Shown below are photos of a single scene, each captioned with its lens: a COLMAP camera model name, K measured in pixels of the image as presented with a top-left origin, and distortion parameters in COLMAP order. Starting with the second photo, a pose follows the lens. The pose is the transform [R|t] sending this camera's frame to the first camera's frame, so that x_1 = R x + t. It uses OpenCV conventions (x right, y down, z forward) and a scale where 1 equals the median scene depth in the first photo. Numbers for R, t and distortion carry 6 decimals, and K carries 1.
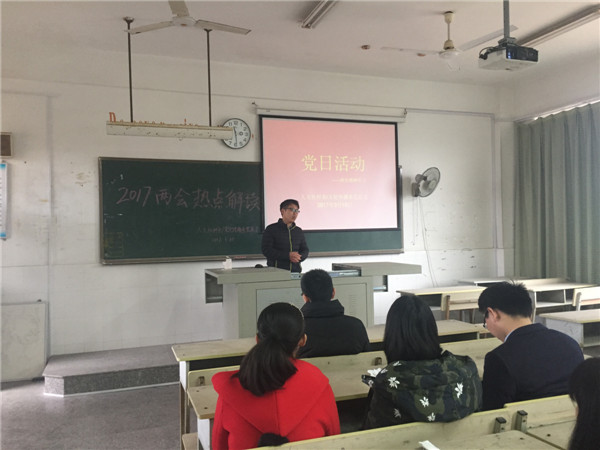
lens RADIAL K [[517.0, 0, 301.1], [0, 517.0, 221.9], [0, 0, 1]] dist [0.063157, -0.057514]
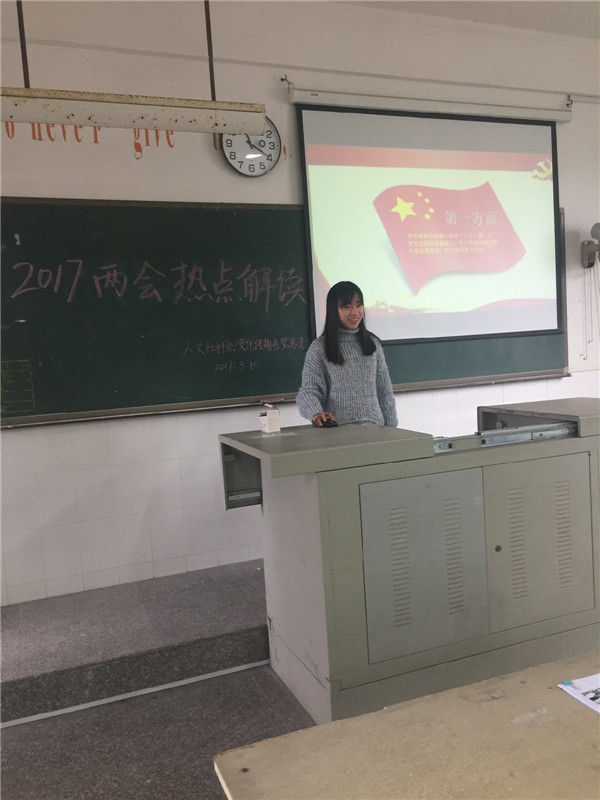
lens RADIAL K [[689.3, 0, 303.9], [0, 689.3, 398.5], [0, 0, 1]] dist [0.063157, -0.057514]
pose [[0.998619, -0.043720, 0.029116, -0.111455], [0.040894, 0.994970, 0.091449, 0.007846], [-0.032968, -0.090132, 0.995384, 0.352475]]
